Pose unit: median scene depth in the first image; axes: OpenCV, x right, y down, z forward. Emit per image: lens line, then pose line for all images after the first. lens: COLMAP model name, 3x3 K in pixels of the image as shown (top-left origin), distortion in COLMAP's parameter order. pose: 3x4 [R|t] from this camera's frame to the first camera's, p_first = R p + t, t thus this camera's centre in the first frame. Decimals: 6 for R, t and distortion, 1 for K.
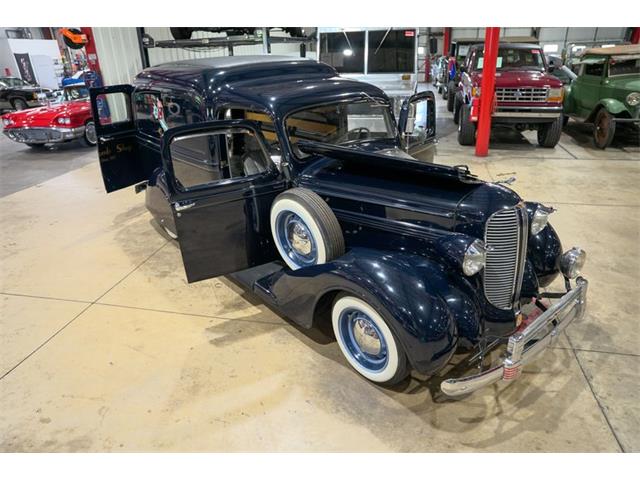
lens RADIAL K [[438.6, 0, 319.3], [0, 438.6, 243.7], [0, 0, 1]] dist [-0.129887, 0.091187]
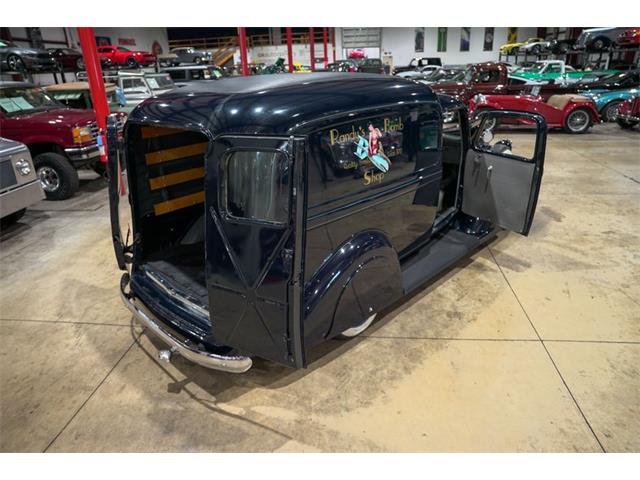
lens RADIAL K [[438.6, 0, 321.7], [0, 438.6, 236.4], [0, 0, 1]] dist [-0.129887, 0.091187]
pose [[-0.096592, -0.339292, 0.935709, -1.406100], [0.453587, 0.821805, 0.344813, -0.611948], [-0.885962, 0.457731, 0.074519, 1.425392]]
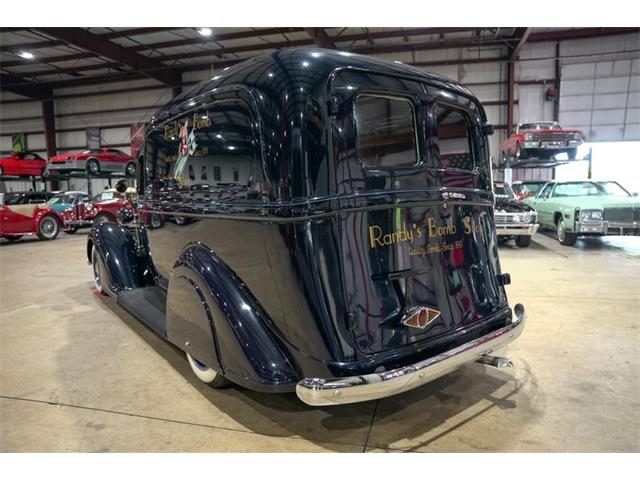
lens RADIAL K [[438.6, 0, 320.8], [0, 438.6, 242.9], [0, 0, 1]] dist [-0.129887, 0.091187]
pose [[-0.998394, 0.039460, 0.040639, -0.425774], [0.054831, 0.853332, 0.518476, -0.792945], [-0.014219, 0.519872, -0.854126, 2.336190]]
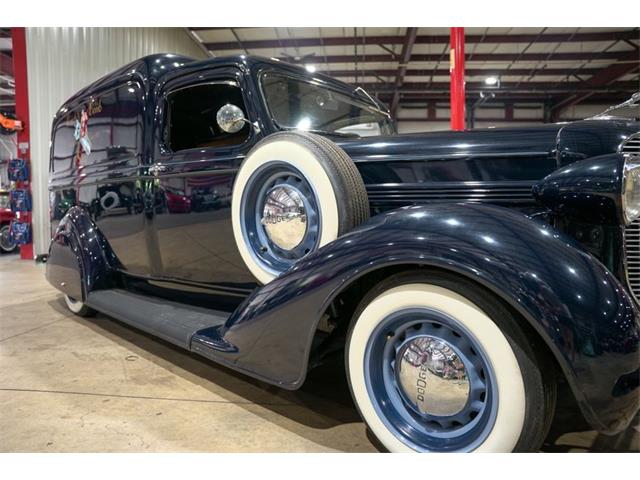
lens RADIAL K [[438.6, 0, 322.3], [0, 438.6, 238.9], [0, 0, 1]] dist [-0.129887, 0.091187]
pose [[0.990503, 0.033023, 0.133465, -0.063975], [0.018831, 0.928997, -0.369608, 0.203700], [-0.136194, 0.368611, 0.919552, 0.434023]]
